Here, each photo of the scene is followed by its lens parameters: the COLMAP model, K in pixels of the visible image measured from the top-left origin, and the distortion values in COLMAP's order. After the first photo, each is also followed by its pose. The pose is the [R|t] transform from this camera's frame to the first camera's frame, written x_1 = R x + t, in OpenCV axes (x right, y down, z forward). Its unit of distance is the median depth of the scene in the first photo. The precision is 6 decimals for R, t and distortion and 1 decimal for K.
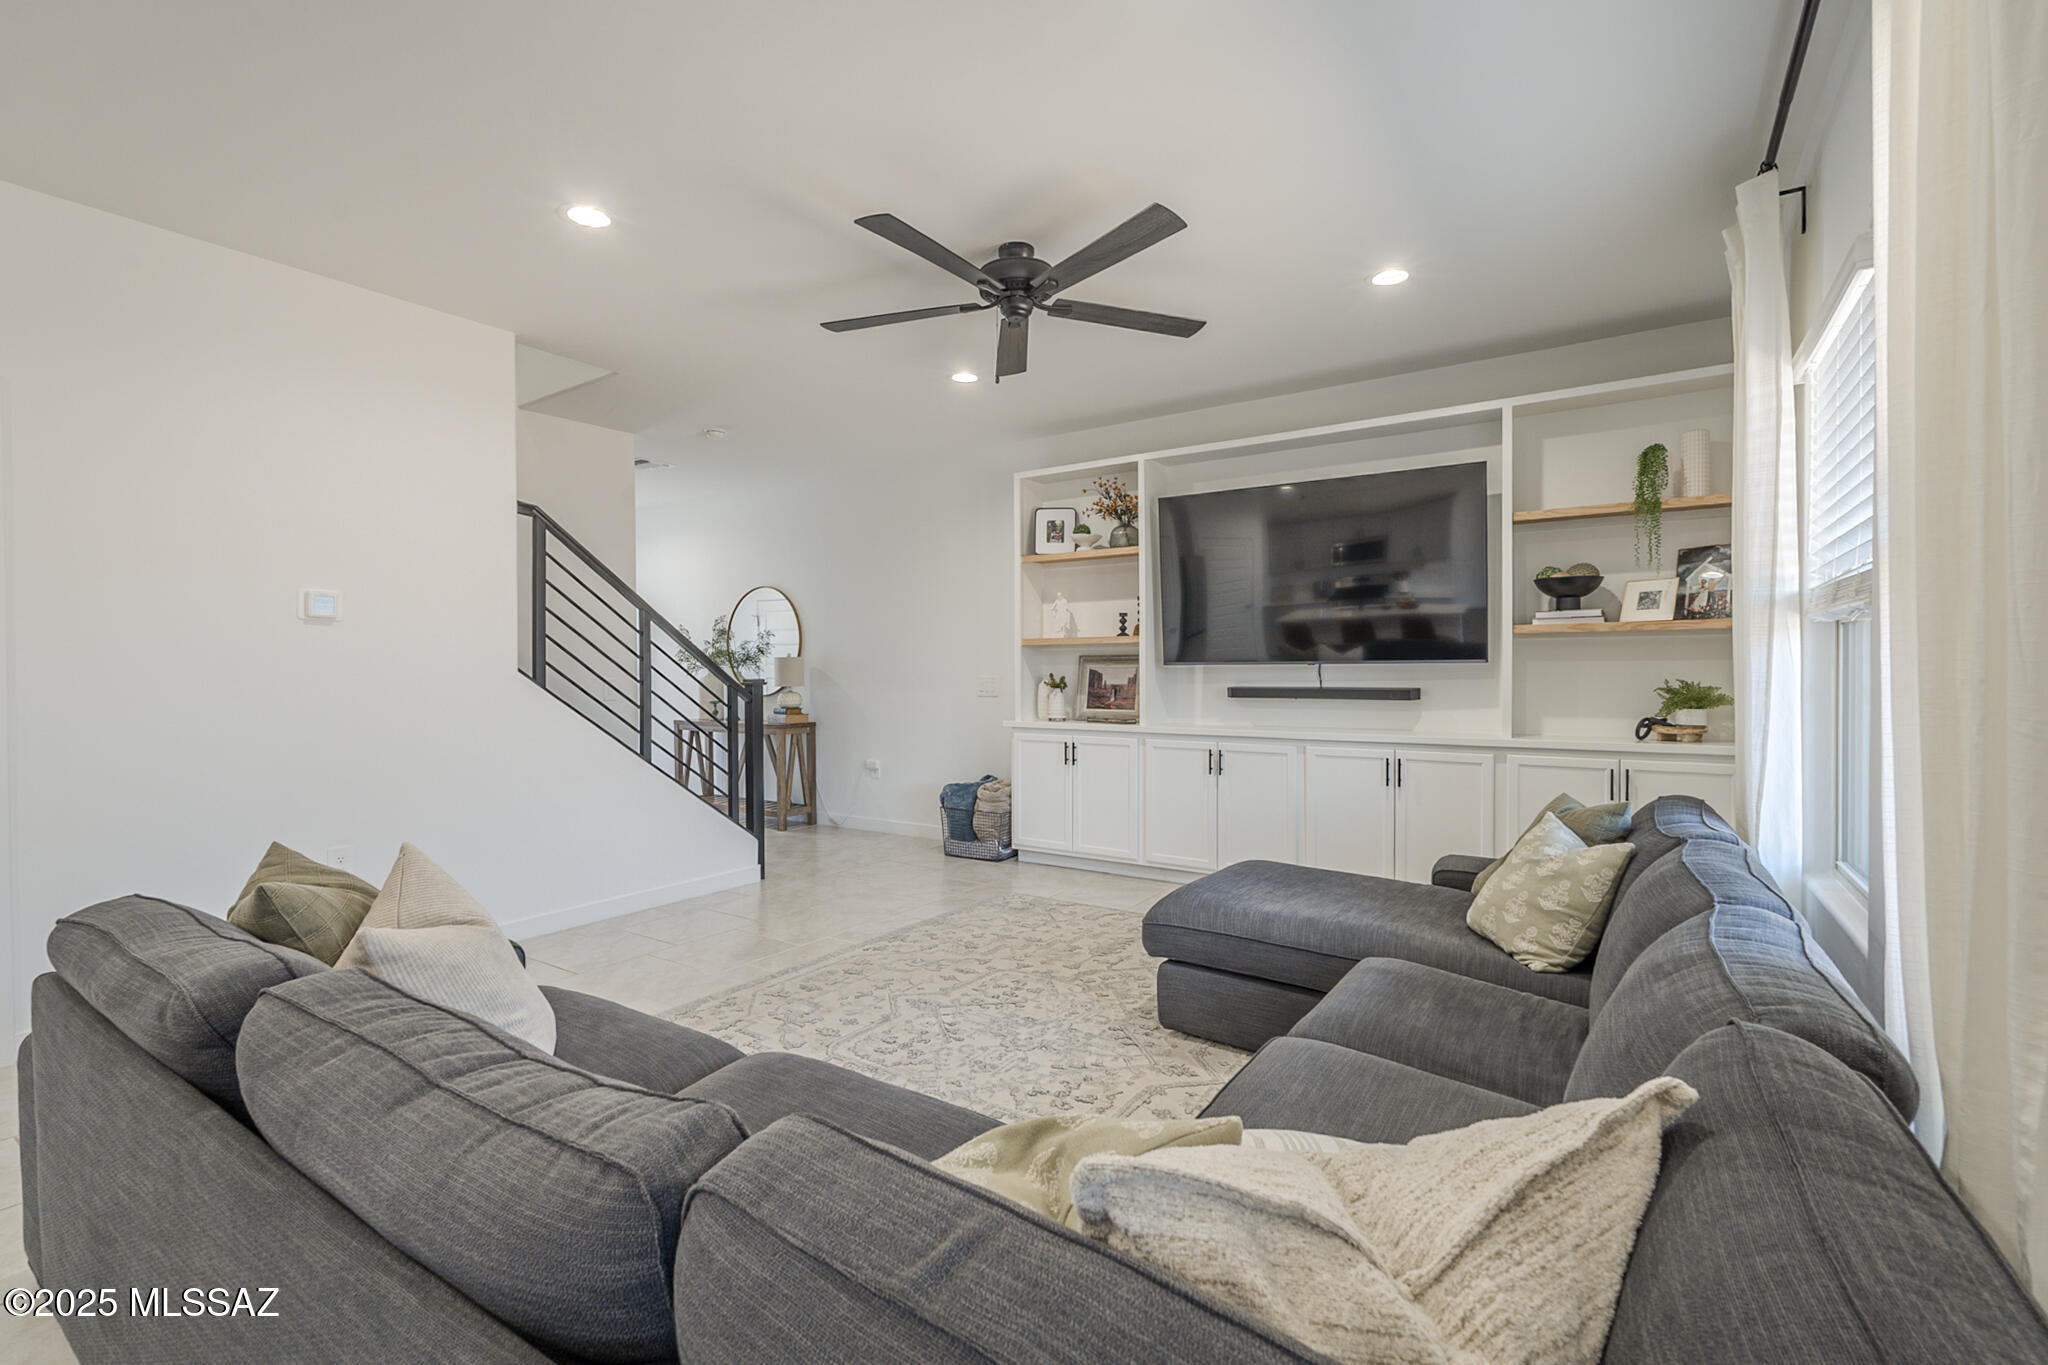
lens RADIAL K [[902.3, 0, 1024.0], [0, 902.3, 682.5], [0, 0, 1]] dist [0.000925, -0.000264]
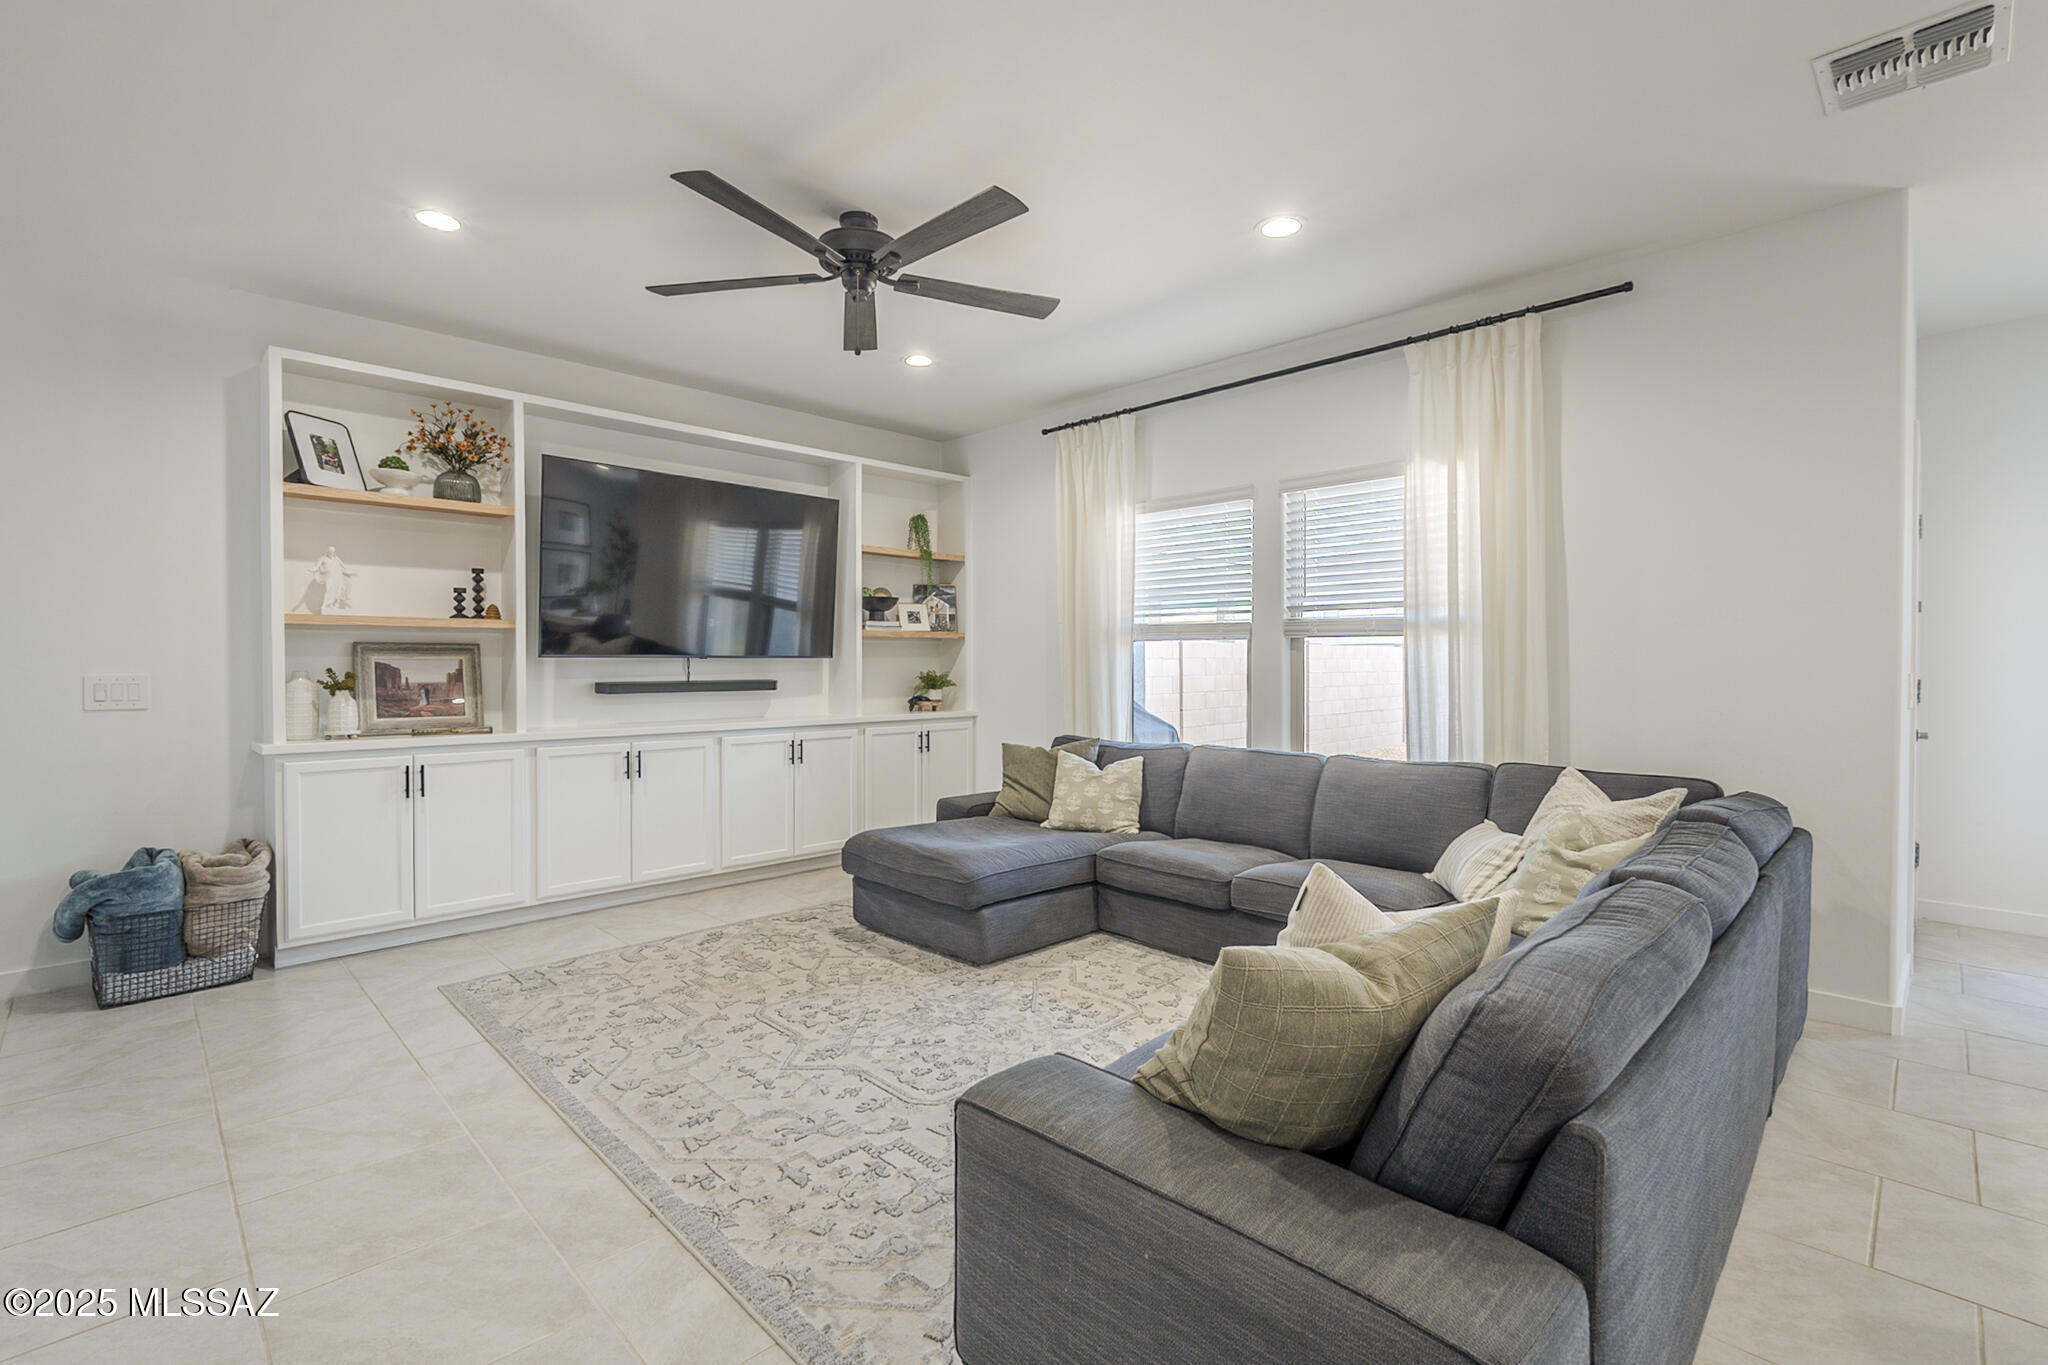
lens RADIAL K [[912.4, 0, 1025.5], [0, 912.4, 671.9], [0, 0, 1]] dist [-0.002898, 0.000407]
pose [[0.191140, -0.005931, 0.981545, -0.728649], [0.013549, 0.999902, 0.003404, -0.003650], [-0.981469, 0.012649, 0.191202, 0.512927]]
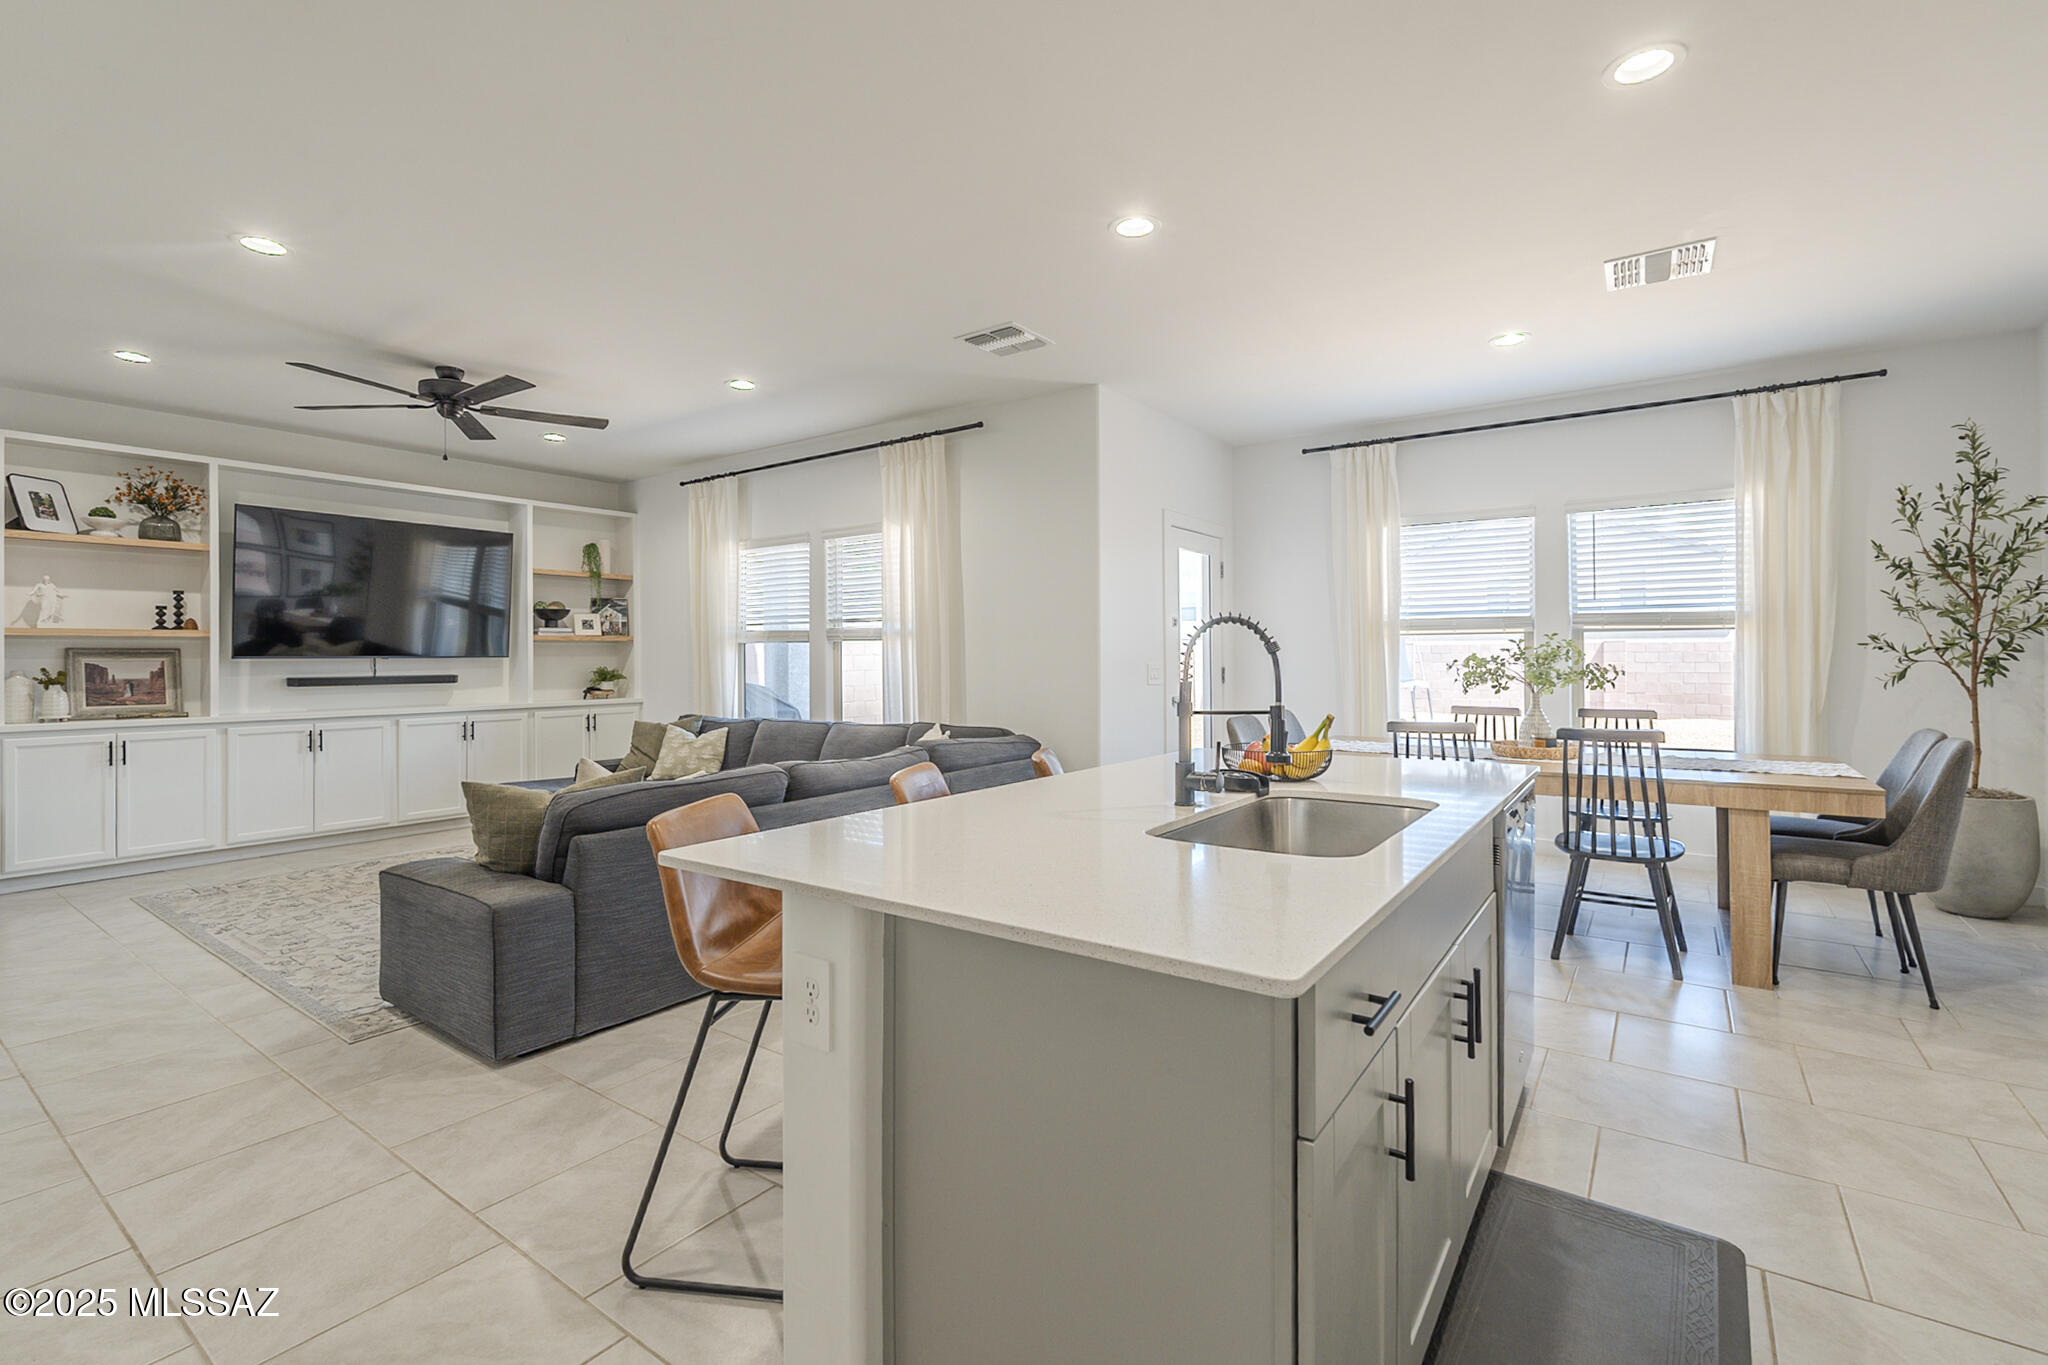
lens RADIAL K [[904.7, 0, 1023.0], [0, 904.7, 650.0], [0, 0, 1]] dist [-0.002337, -0.000594]
pose [[0.026955, 0.012456, 0.999559, -1.124269], [0.020991, 0.999695, -0.013024, 0.005030], [-0.999416, 0.021333, 0.026686, 0.043382]]
